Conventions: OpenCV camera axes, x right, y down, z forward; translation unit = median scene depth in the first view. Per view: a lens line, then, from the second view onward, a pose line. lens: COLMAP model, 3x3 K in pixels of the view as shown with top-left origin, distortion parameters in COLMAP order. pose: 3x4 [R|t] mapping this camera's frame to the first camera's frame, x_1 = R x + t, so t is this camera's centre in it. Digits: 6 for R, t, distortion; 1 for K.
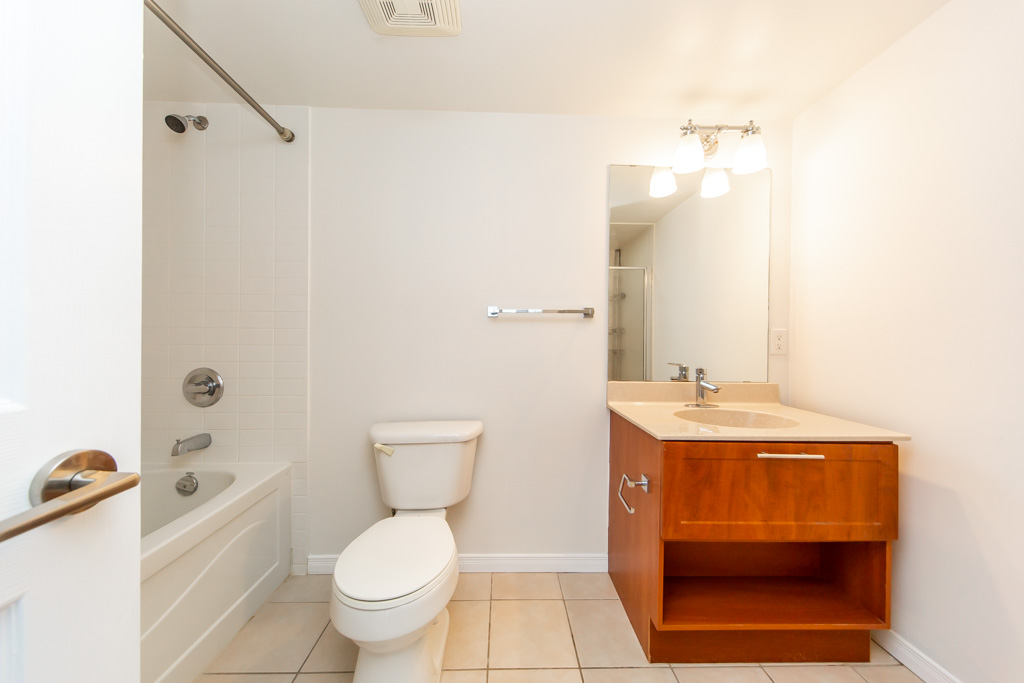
lens RADIAL K [[353.1, 0, 515.5], [0, 353.1, 343.9], [0, 0, 1]] dist [0.001441, -0.000224]
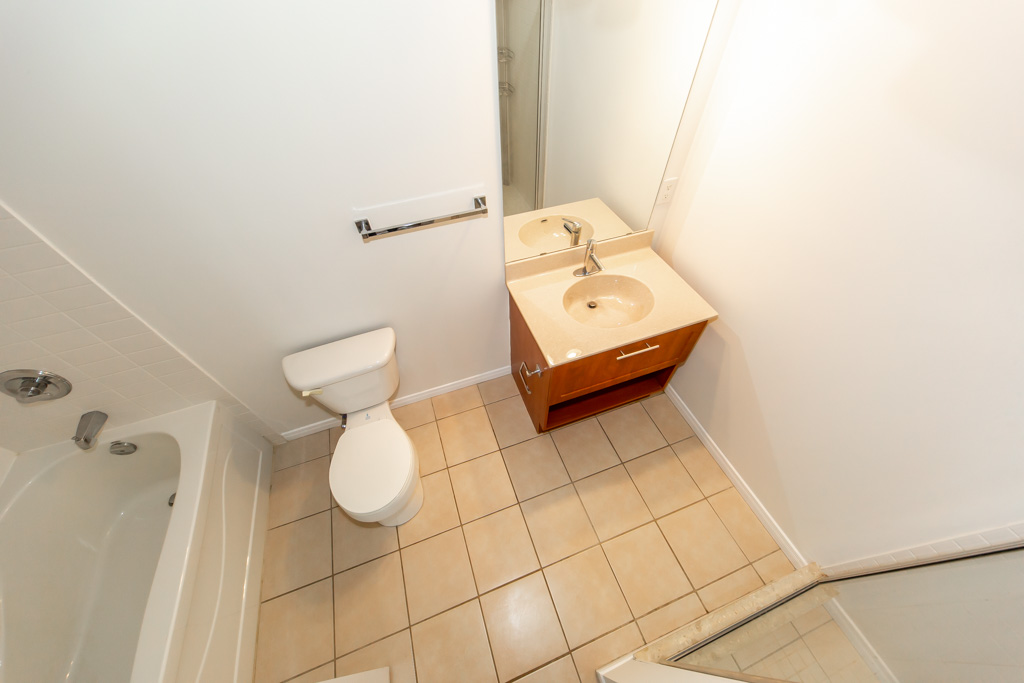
lens RADIAL K [[353.1, 0, 515.5], [0, 353.1, 343.9], [0, 0, 1]] dist [0.001441, -0.000224]
pose [[0.951298, -0.251303, 0.178544, 0.059784], [0.024426, 0.638806, 0.768980, -0.579451], [-0.307302, -0.727168, 0.613833, 0.235566]]
